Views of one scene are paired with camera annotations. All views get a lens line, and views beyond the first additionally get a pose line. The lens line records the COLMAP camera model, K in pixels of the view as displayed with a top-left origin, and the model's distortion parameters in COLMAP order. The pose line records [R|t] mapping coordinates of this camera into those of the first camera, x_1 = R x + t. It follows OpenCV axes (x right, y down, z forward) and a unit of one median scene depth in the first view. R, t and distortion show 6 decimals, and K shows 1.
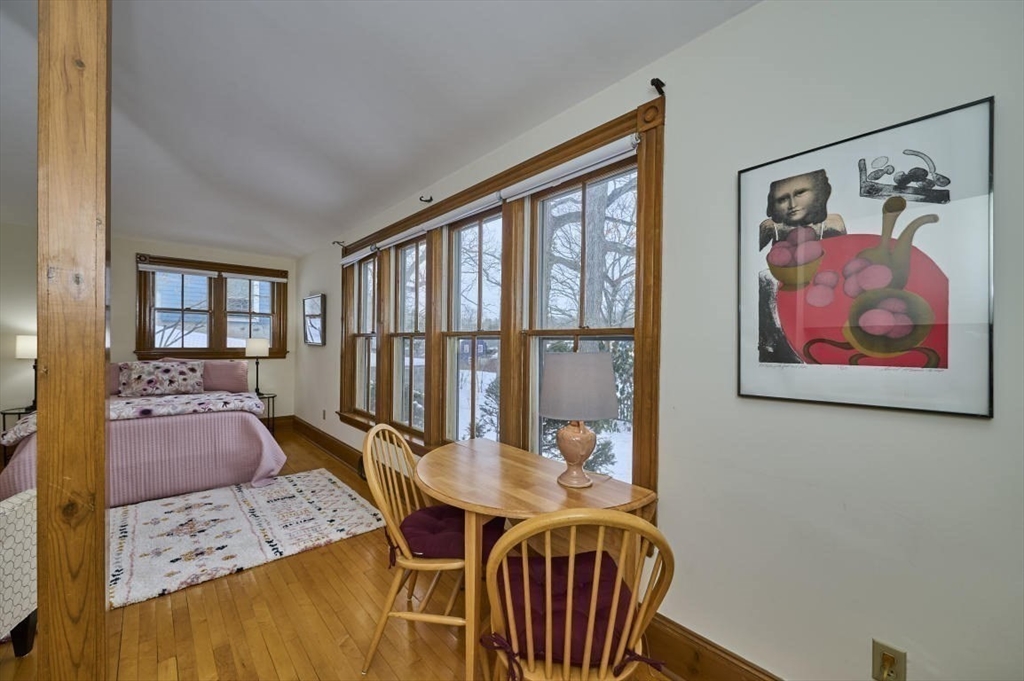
lens RADIAL K [[407.2, 0, 510.5], [0, 407.2, 332.8], [0, 0, 1]] dist [0.000348, -0.000311]
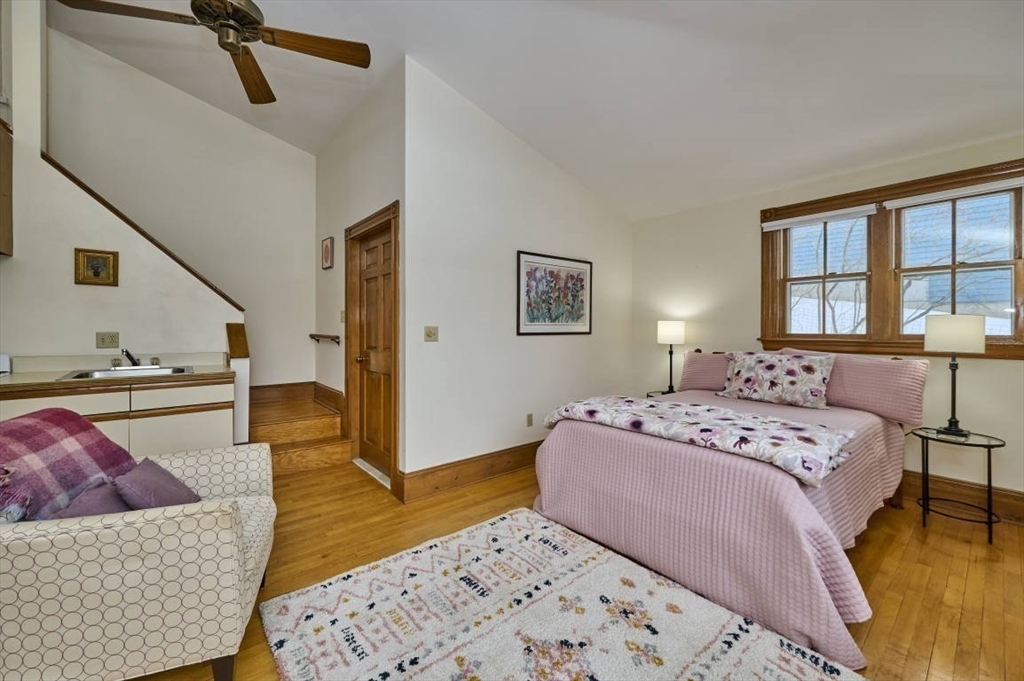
lens RADIAL K [[407.2, 0, 510.5], [0, 407.2, 332.8], [0, 0, 1]] dist [0.000348, -0.000311]
pose [[-0.032115, -0.004658, -0.999473, -0.148882], [0.023148, 0.999717, -0.005402, 0.029465], [0.999216, -0.023309, -0.031998, 0.576086]]
